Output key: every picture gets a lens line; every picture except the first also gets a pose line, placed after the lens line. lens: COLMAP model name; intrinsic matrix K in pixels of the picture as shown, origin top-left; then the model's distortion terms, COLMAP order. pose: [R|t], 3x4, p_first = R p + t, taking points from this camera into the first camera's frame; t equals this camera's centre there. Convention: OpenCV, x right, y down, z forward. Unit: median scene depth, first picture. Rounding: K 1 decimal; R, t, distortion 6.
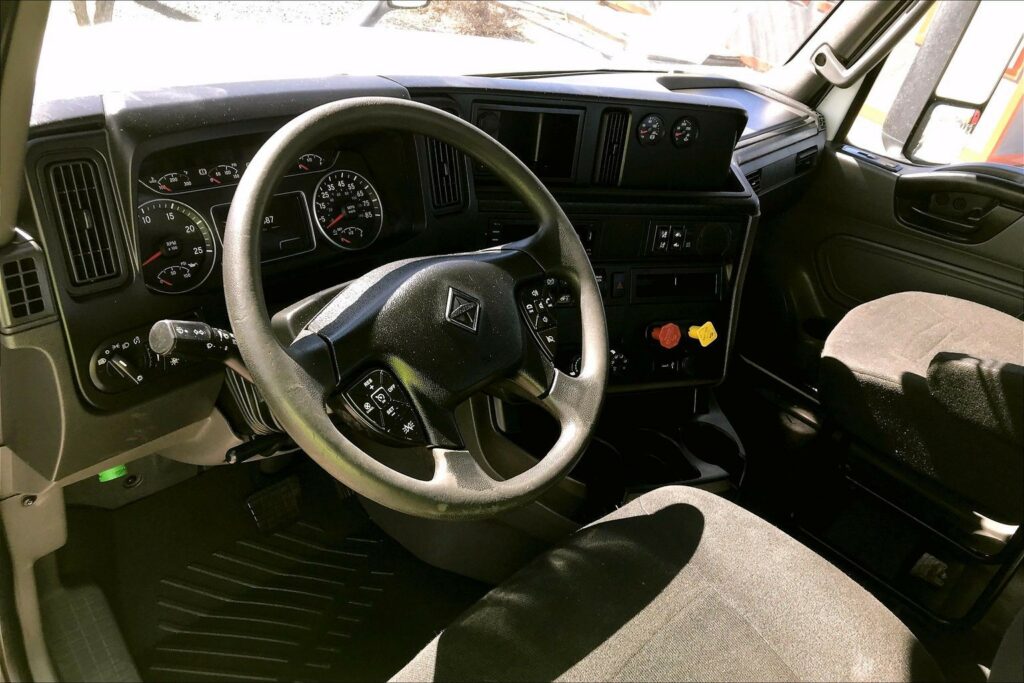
lens RADIAL K [[836.1, 0, 523.4], [0, 836.1, 348.1], [0, 0, 1]] dist [0.010628, -0.002693]
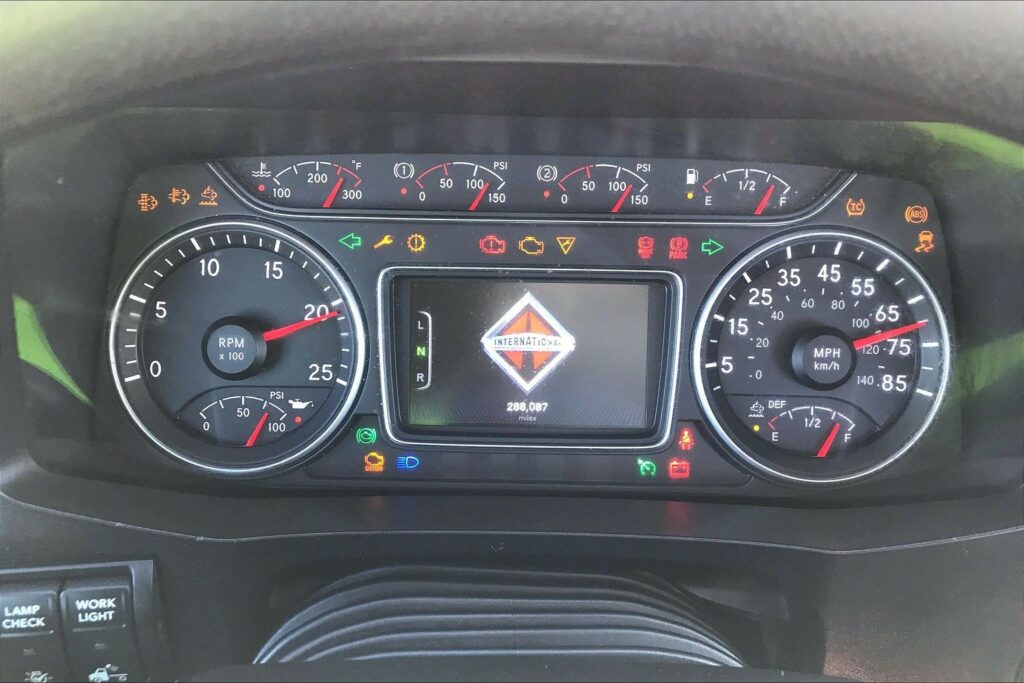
lens RADIAL K [[848.7, 0, 512.0], [0, 848.7, 341.5], [0, 0, 1]] dist [0.076031, -0.220335]
pose [[0.659626, 0.292123, -0.692501, -0.063555], [-0.295732, 0.947932, 0.118181, -0.176080], [0.690968, 0.126840, 0.711671, 0.692760]]
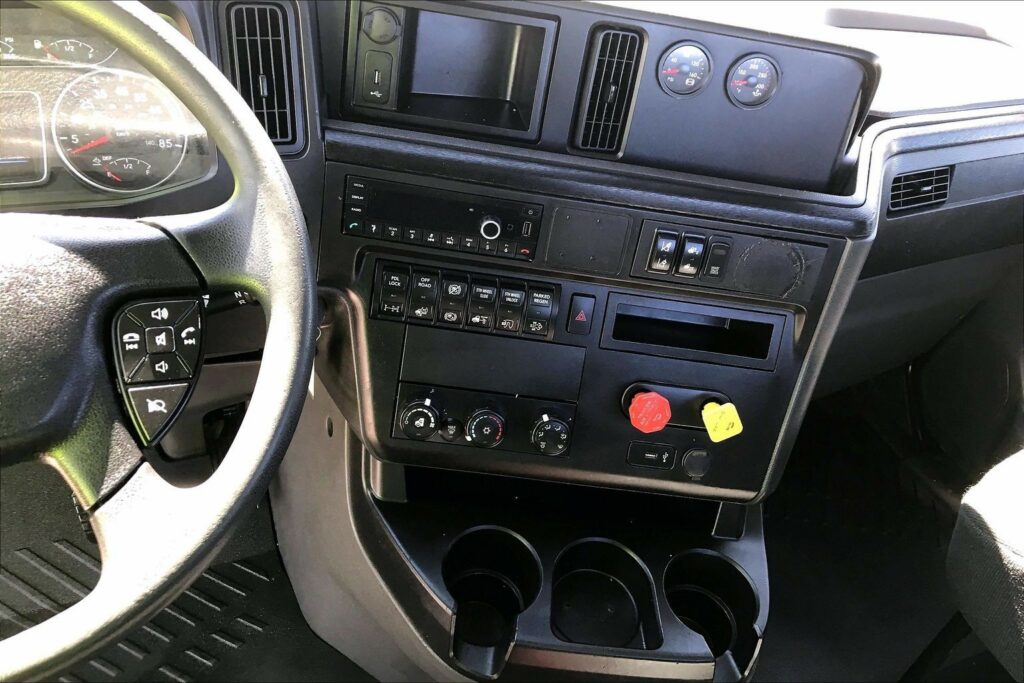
lens RADIAL K [[848.7, 0, 512.0], [0, 848.7, 341.5], [0, 0, 1]] dist [0.076031, -0.220335]
pose [[0.921782, 0.204162, -0.329600, 0.338929], [-0.192580, 0.978937, 0.067794, -0.107985], [0.336499, 0.000983, 0.941683, 0.469911]]
